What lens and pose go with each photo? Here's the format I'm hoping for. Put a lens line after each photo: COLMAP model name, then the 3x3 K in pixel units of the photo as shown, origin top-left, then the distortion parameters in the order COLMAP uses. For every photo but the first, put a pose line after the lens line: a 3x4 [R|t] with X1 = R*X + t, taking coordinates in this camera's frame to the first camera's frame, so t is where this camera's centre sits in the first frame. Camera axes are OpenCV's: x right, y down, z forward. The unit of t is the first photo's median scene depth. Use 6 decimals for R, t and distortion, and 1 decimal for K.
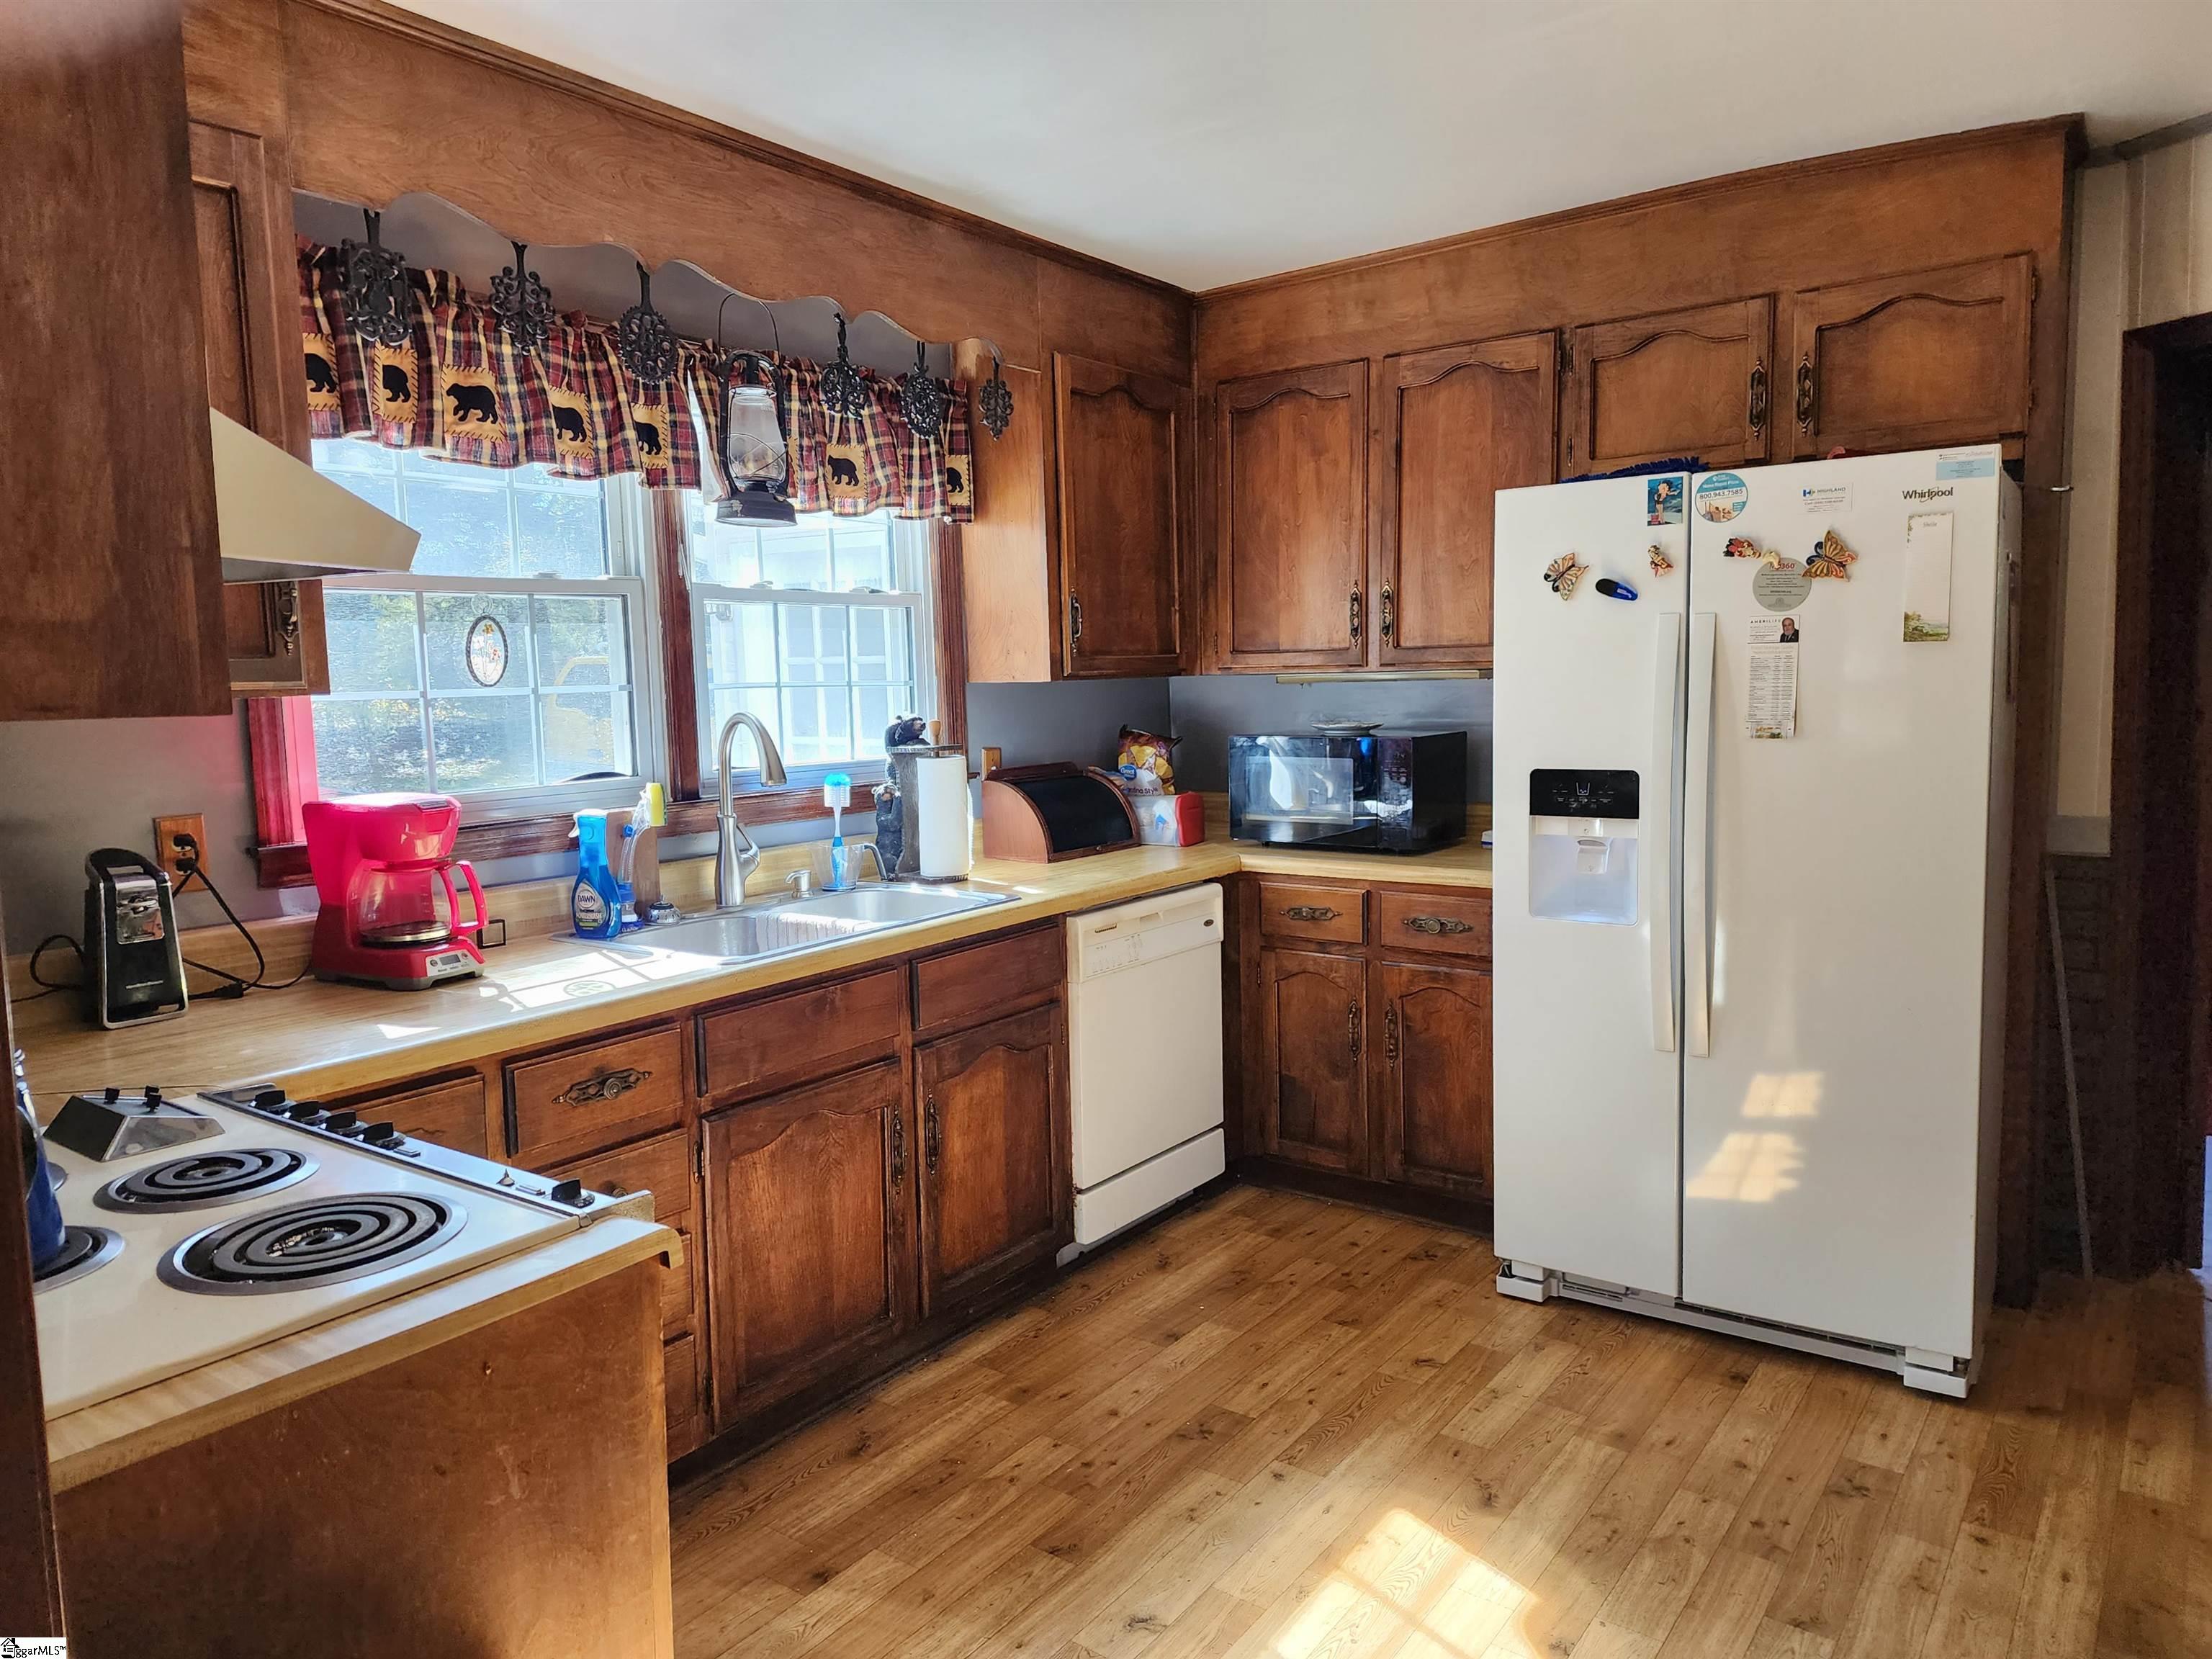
lens RADIAL K [[1477.8, 0, 1090.1], [0, 1477.8, 807.9], [0, 0, 1]] dist [0.077249, -0.060015]
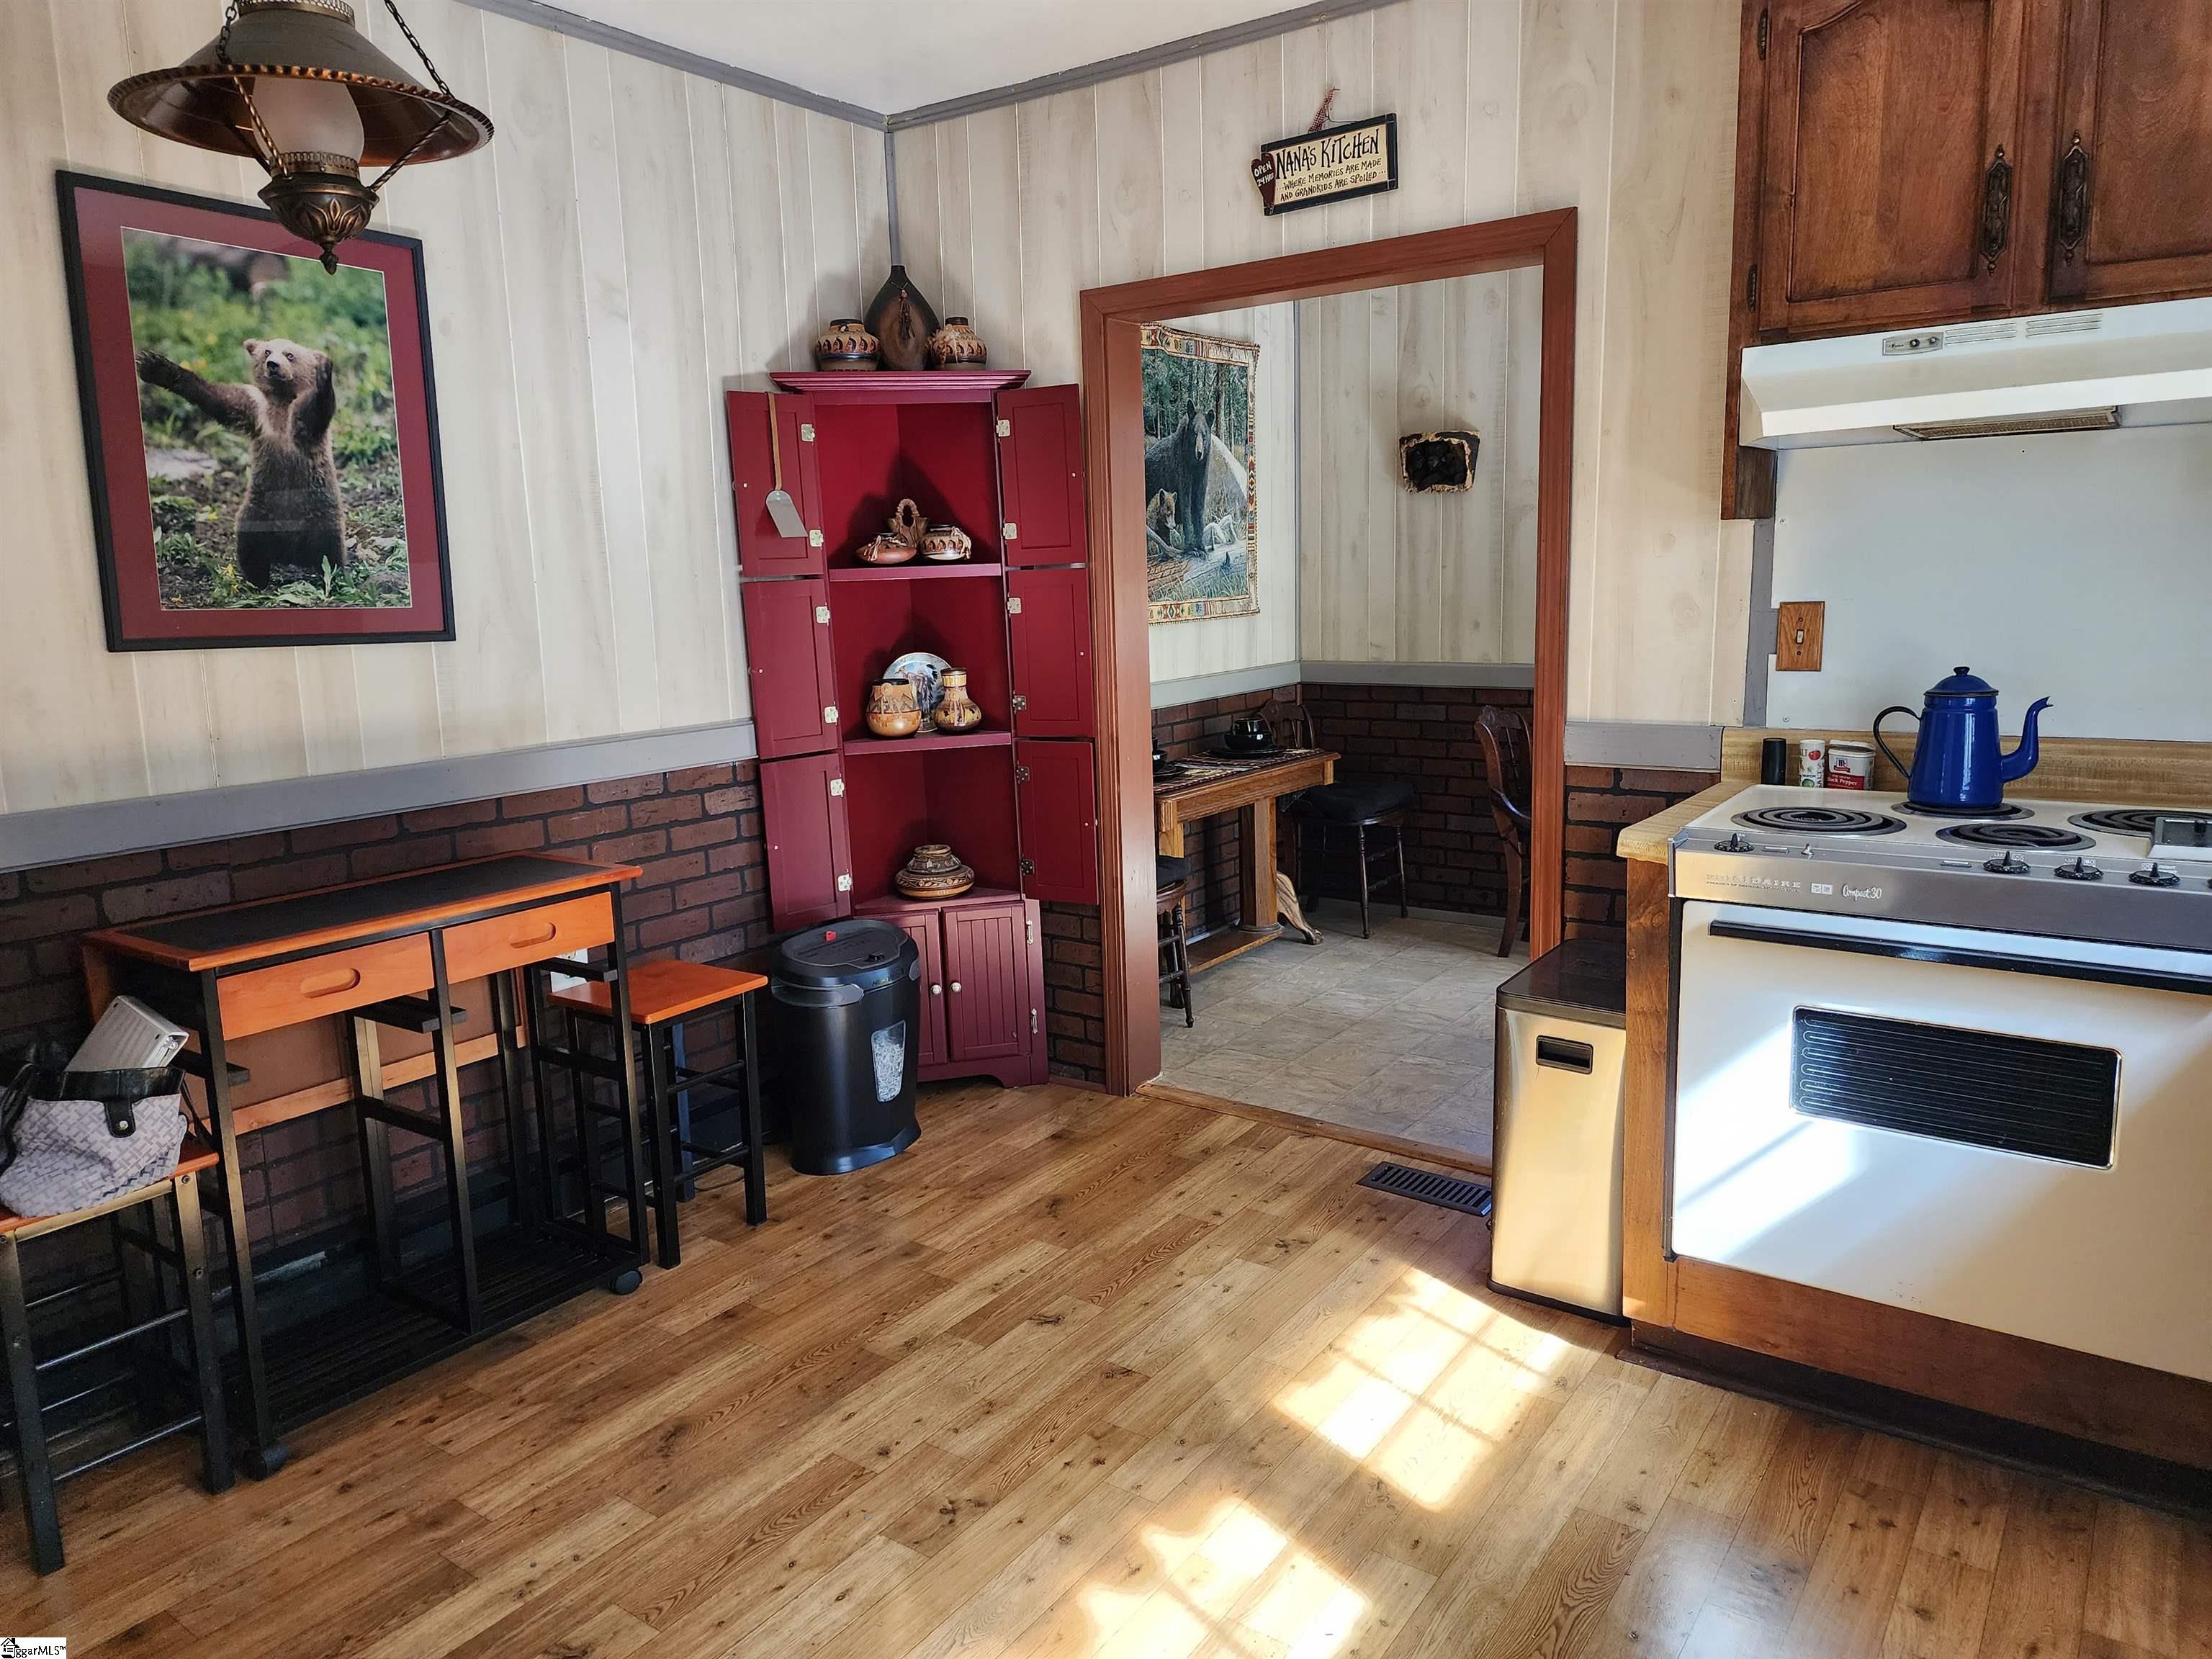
lens RADIAL K [[1477.8, 0, 1082.5], [0, 1477.8, 802.4], [0, 0, 1]] dist [0.077249, -0.060015]
pose [[-0.998089, 0.060573, -0.012251, 0.147631], [0.055682, 0.967430, 0.246940, -0.109190], [0.026810, 0.245786, -0.968953, 1.340368]]
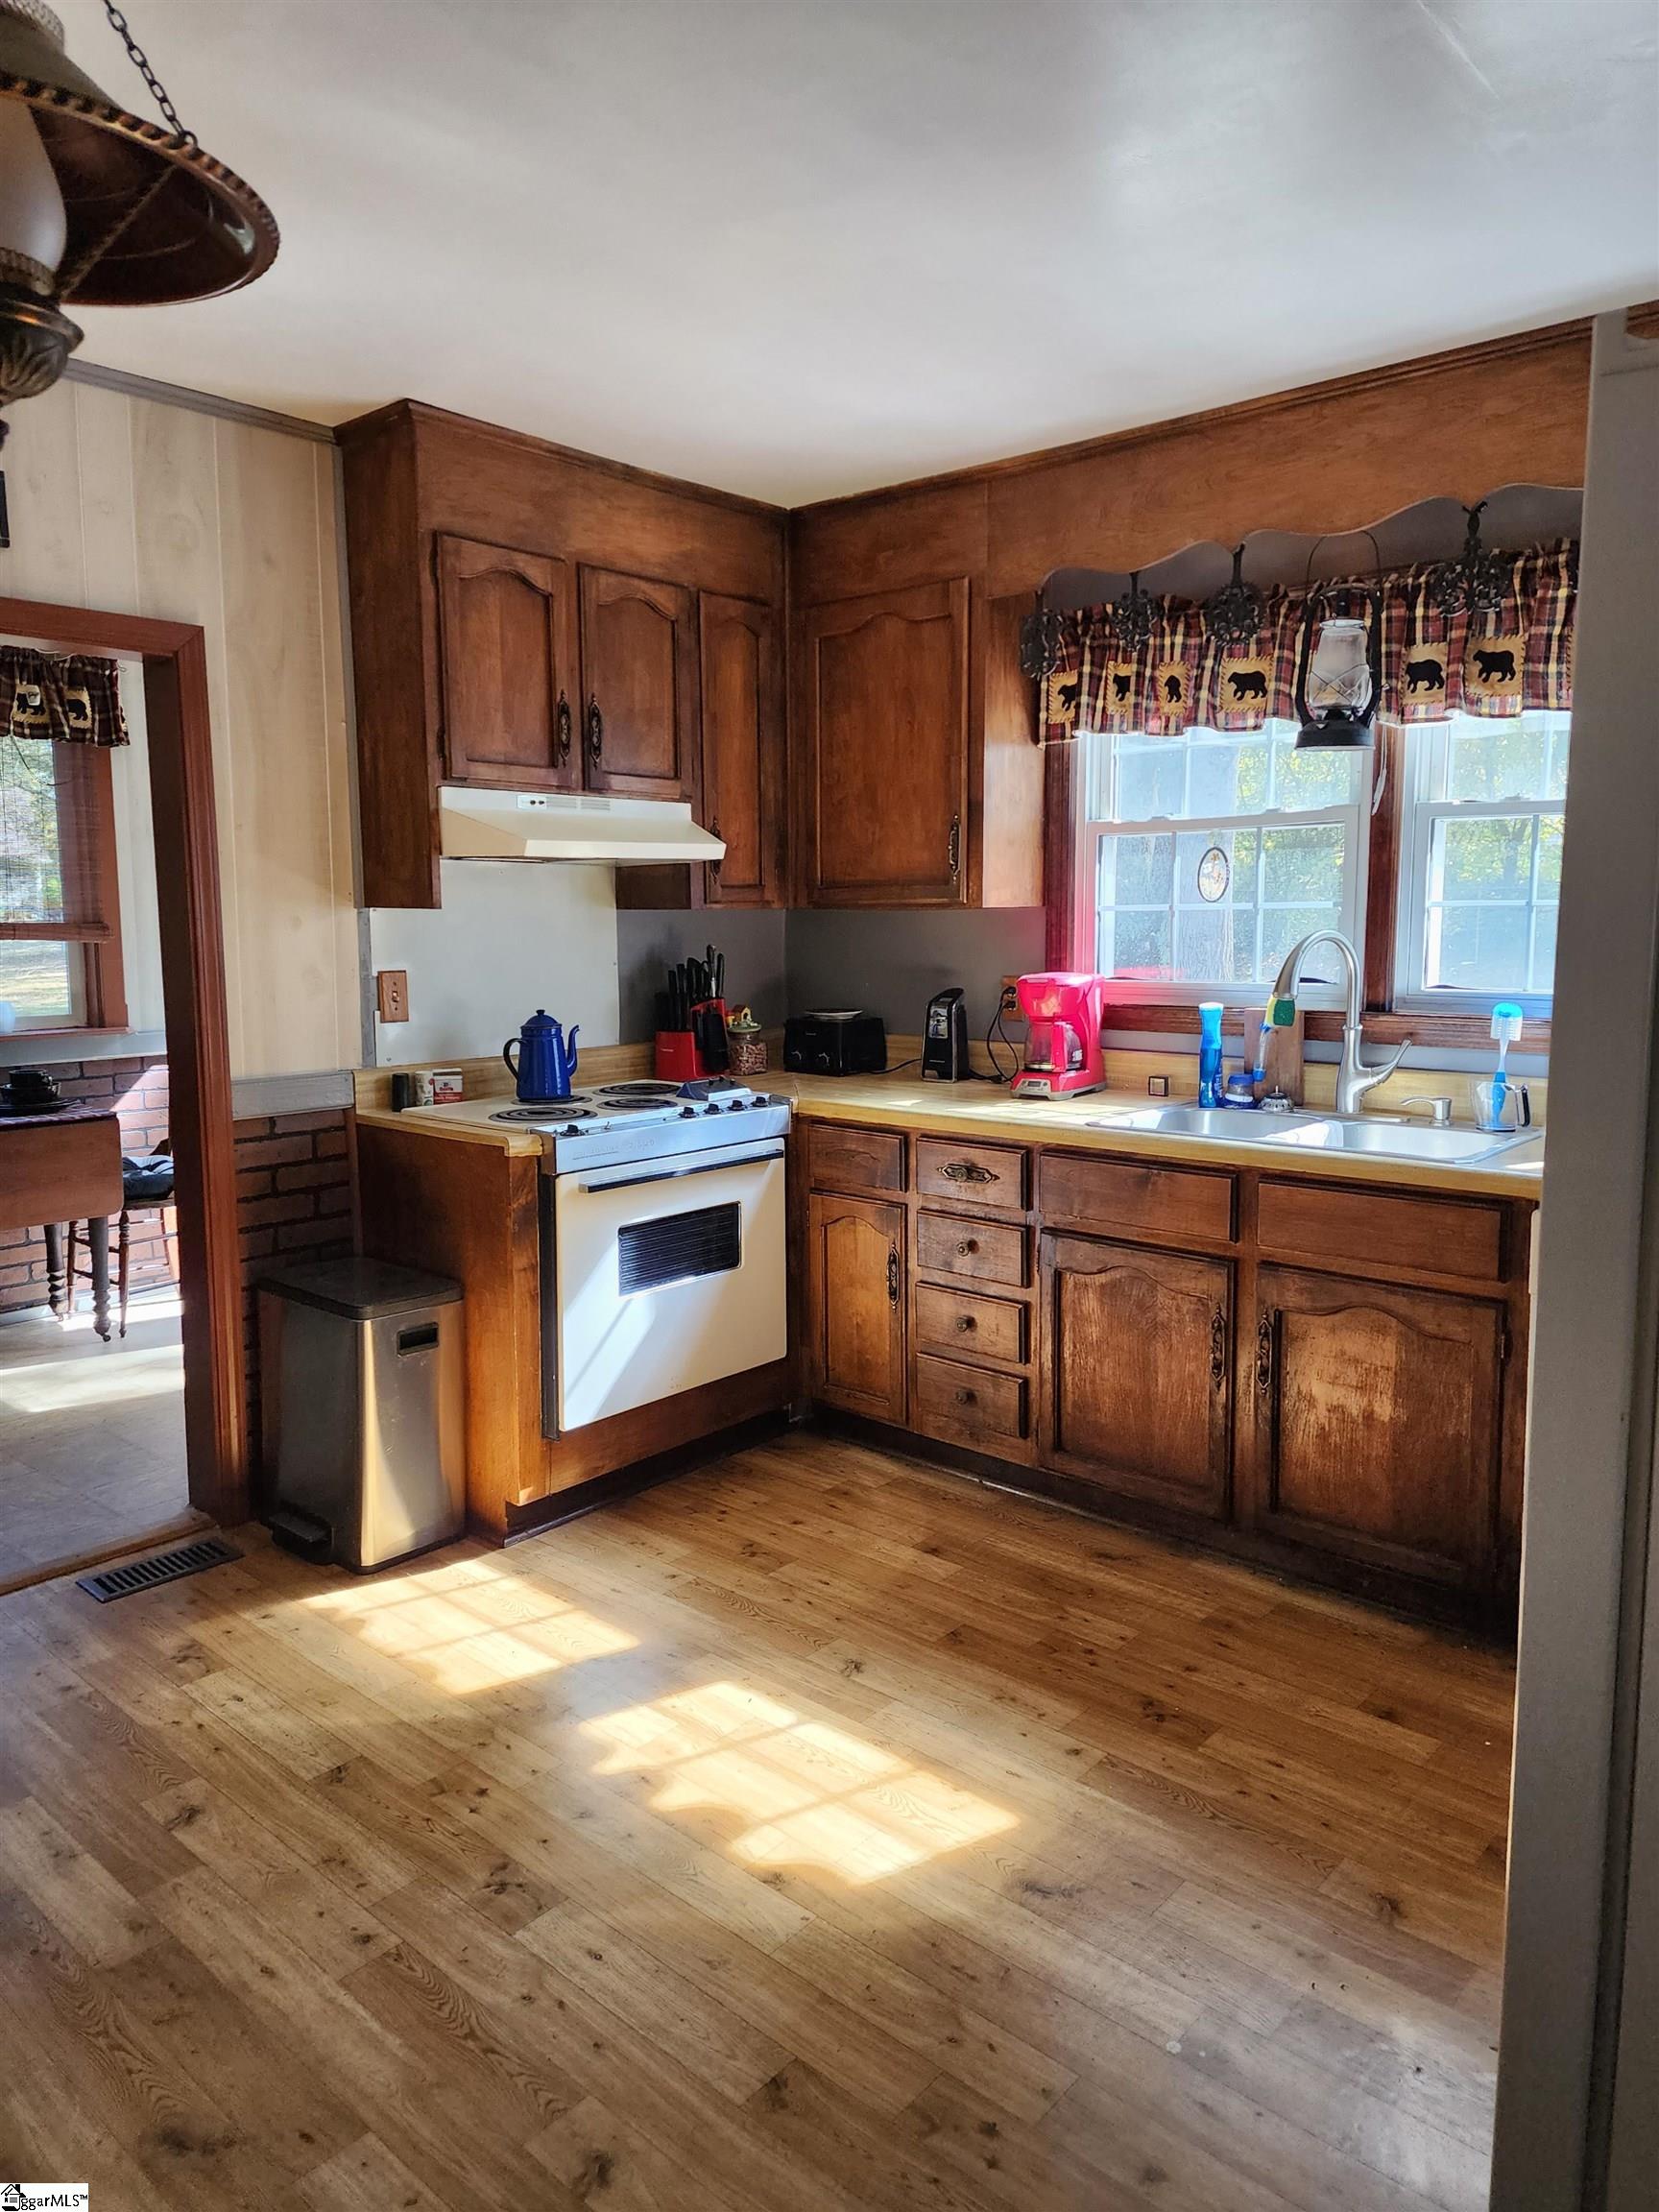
lens RADIAL K [[1477.8, 0, 864.6], [0, 1477.8, 1070.5], [0, 0, 1]] dist [0.077249, -0.060015]
pose [[-0.065380, 0.136903, -0.988424, 0.966966], [-0.084414, 0.986234, 0.142183, -0.100940], [0.994283, 0.092733, -0.052924, 0.832554]]
